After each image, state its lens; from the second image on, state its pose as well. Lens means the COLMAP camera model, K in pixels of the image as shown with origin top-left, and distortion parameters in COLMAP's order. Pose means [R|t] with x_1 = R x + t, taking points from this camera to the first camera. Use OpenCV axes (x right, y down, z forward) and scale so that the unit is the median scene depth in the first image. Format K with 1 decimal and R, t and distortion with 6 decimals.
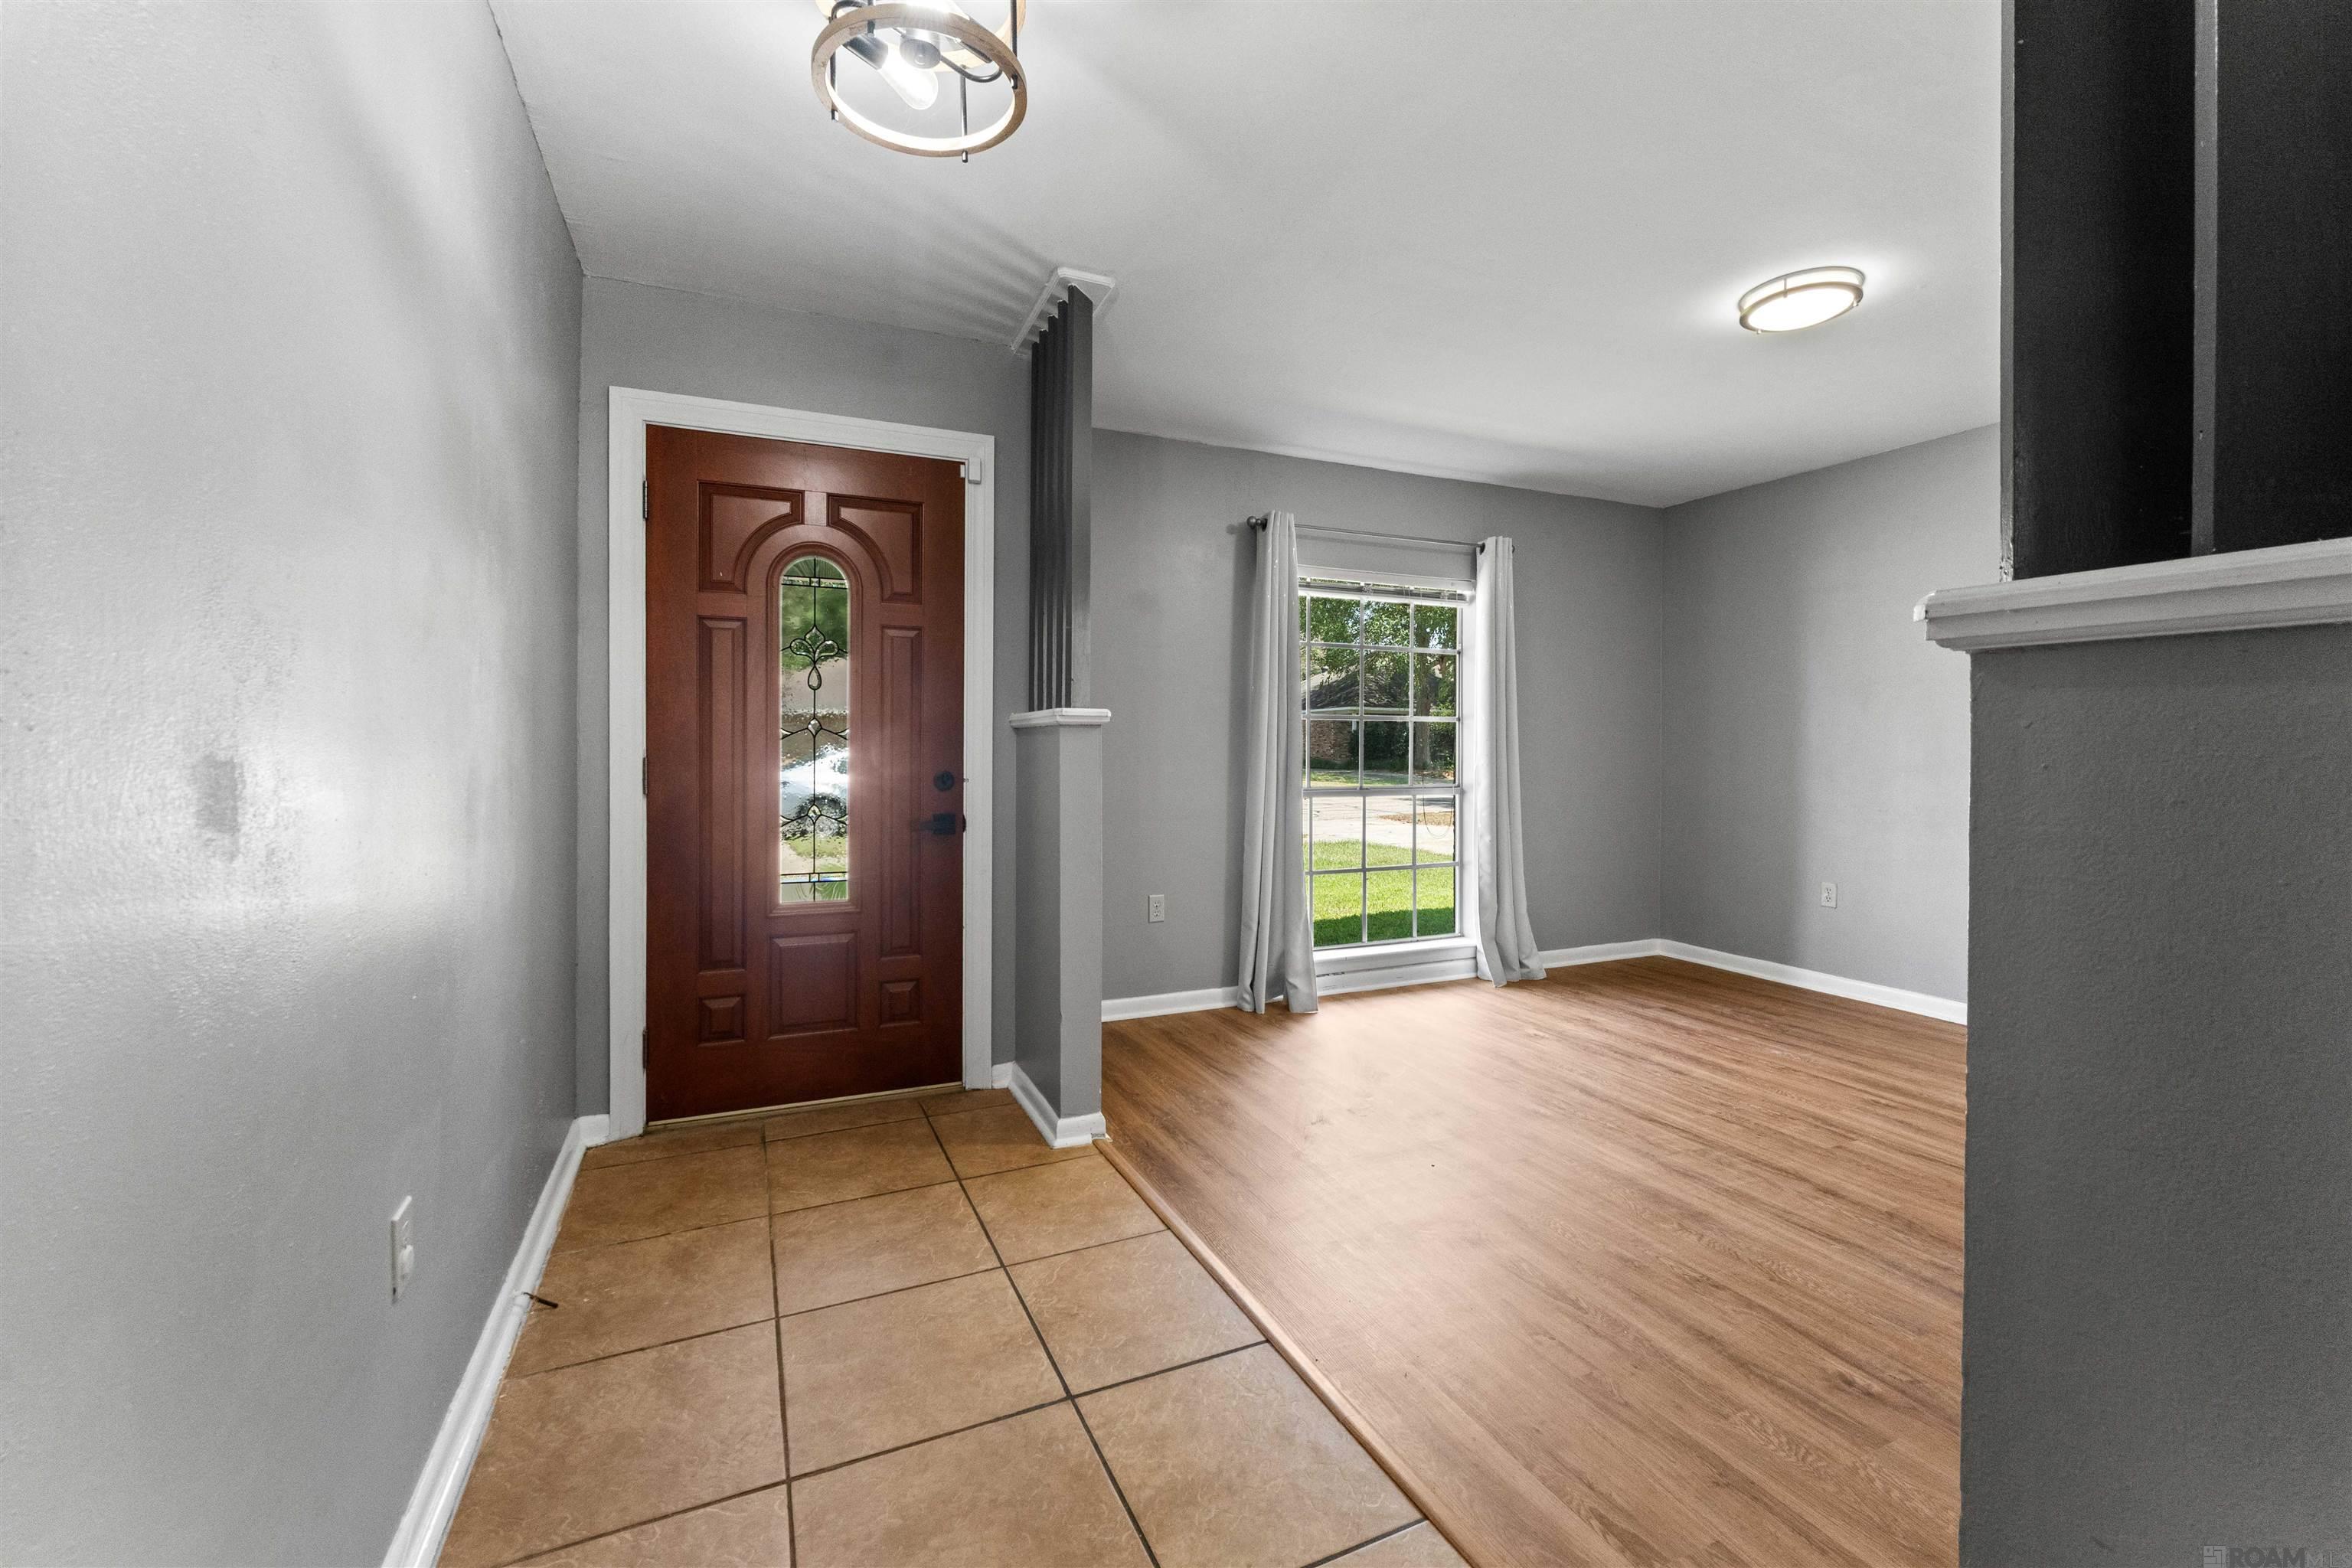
lens RADIAL K [[977.0, 0, 1176.0], [0, 977.0, 784.0], [0, 0, 1]] dist [-0.002642, -0.000005]
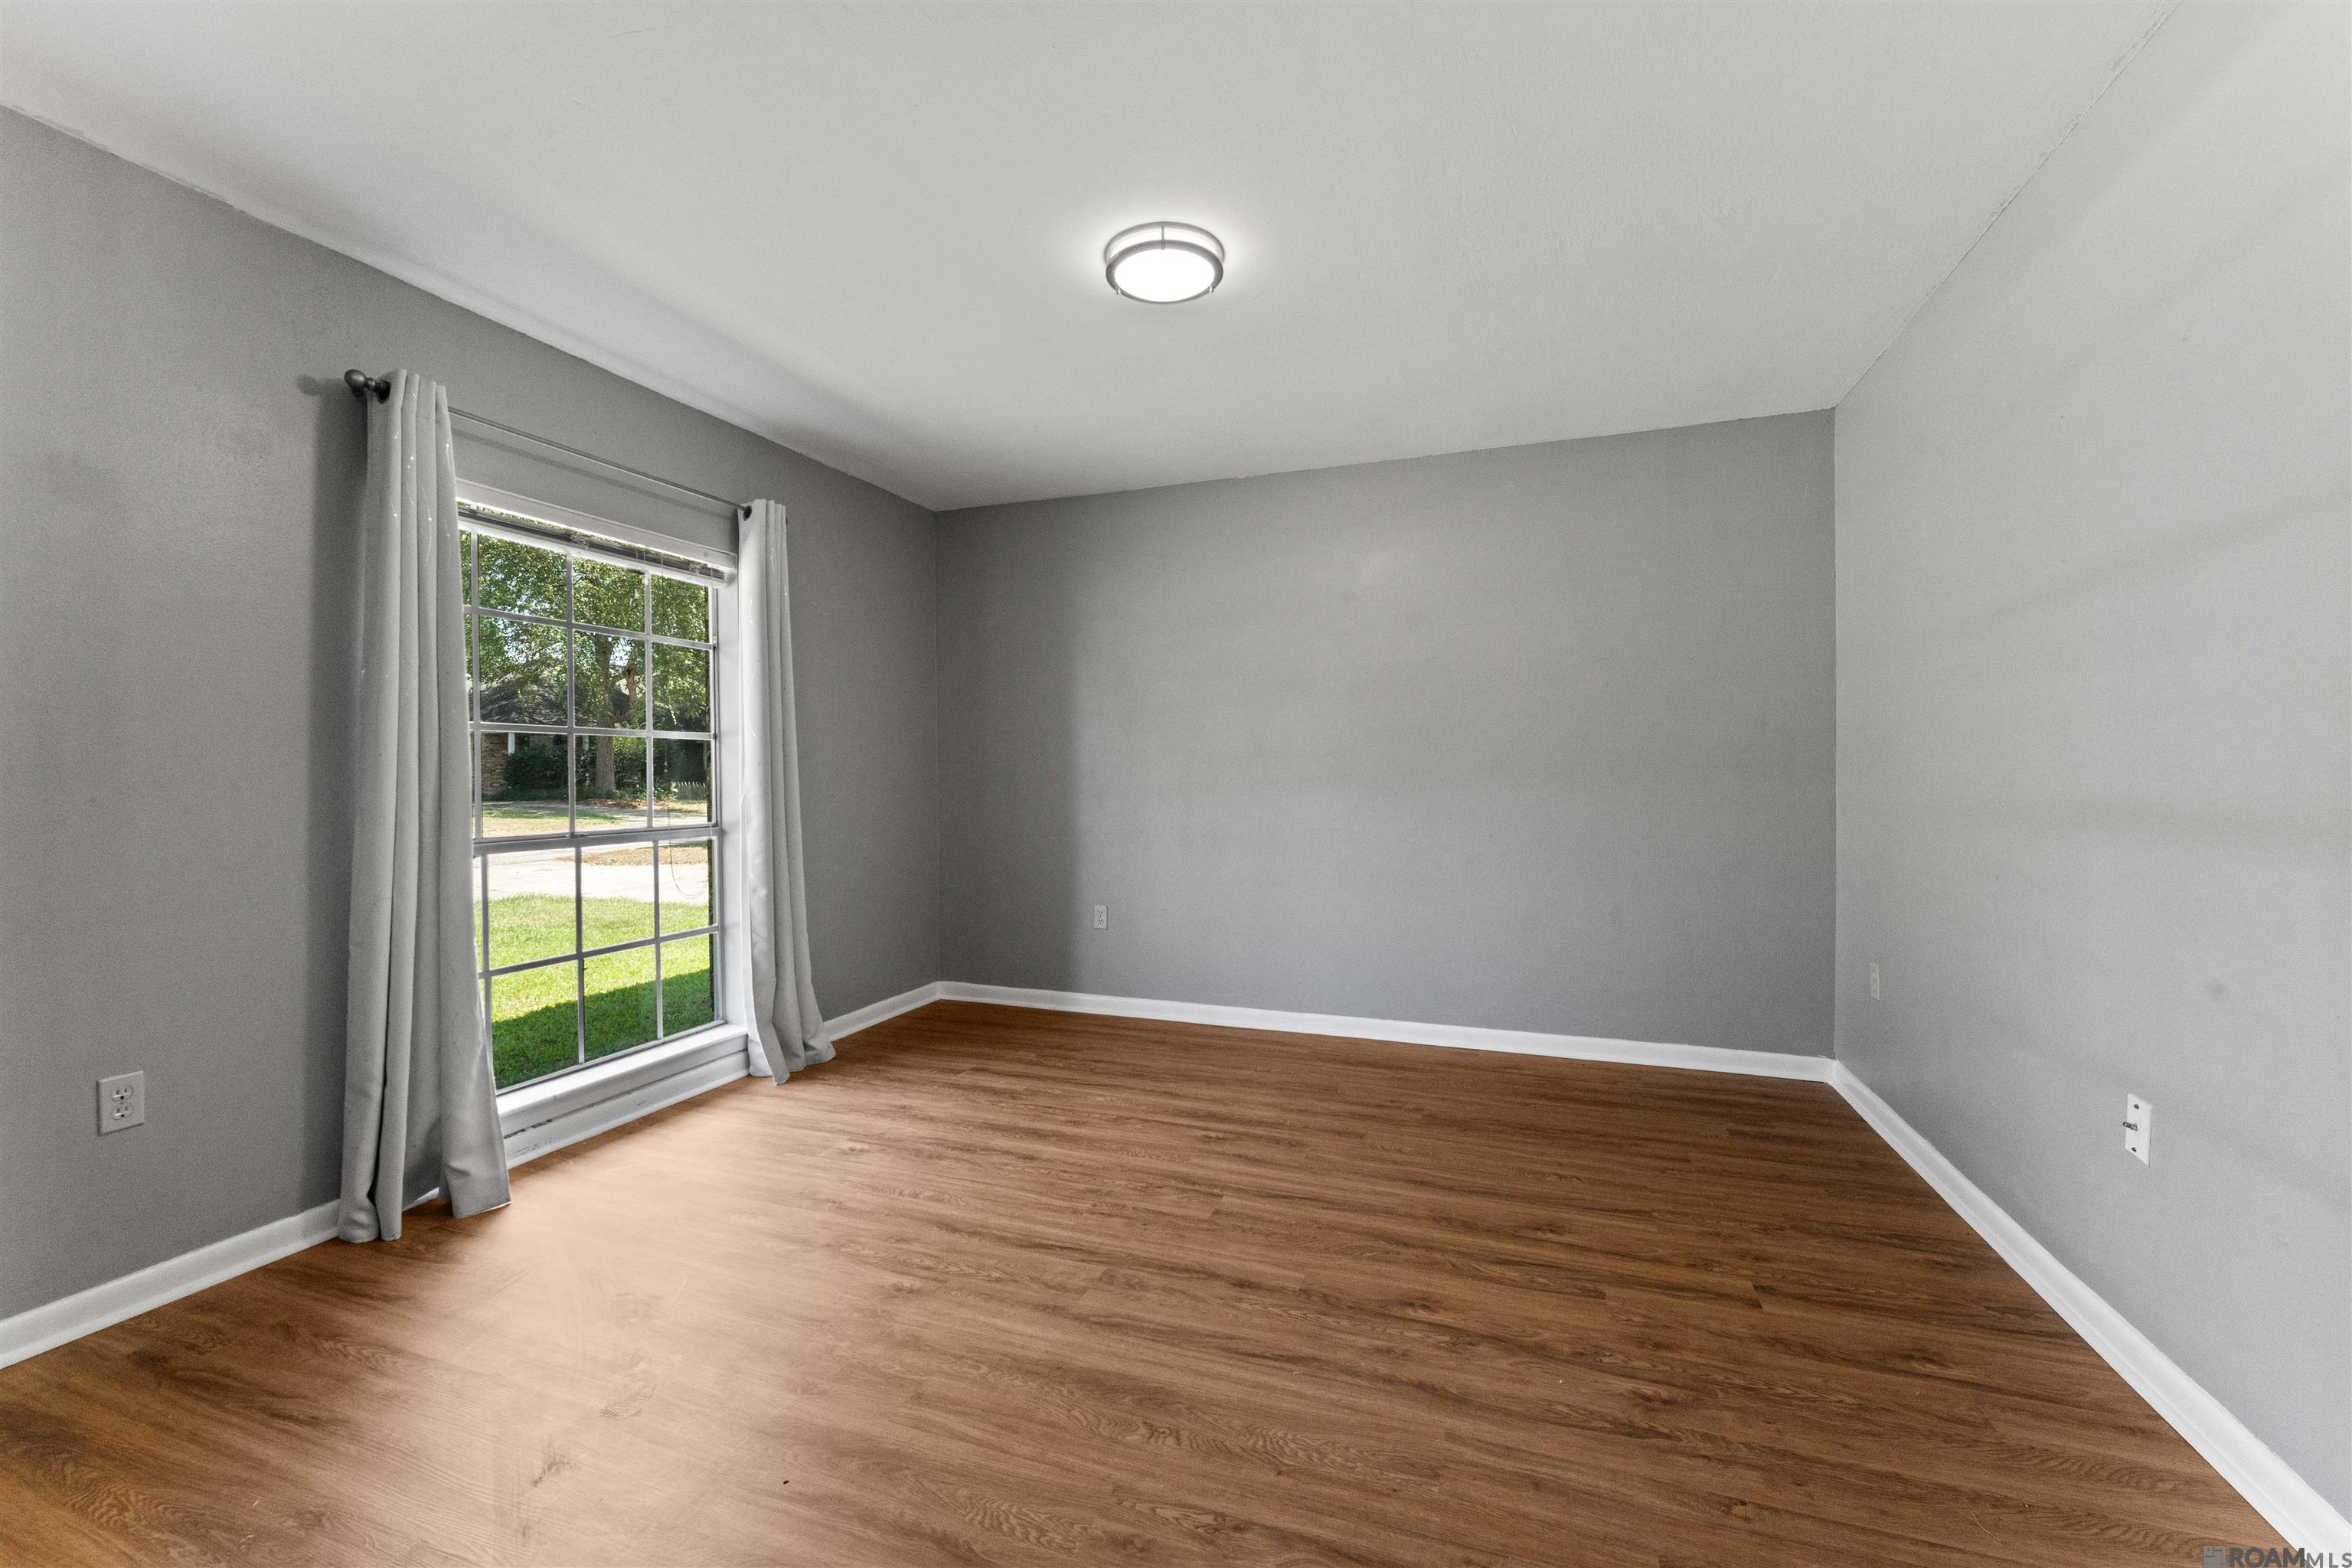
lens RADIAL K [[977.0, 0, 1176.0], [0, 977.0, 784.0], [0, 0, 1]] dist [-0.002642, -0.000005]
pose [[0.710014, -0.012530, 0.704076, 0.013292], [0.030701, 0.999442, -0.013173, -0.010358], [-0.703518, 0.030969, 0.710003, 0.257502]]
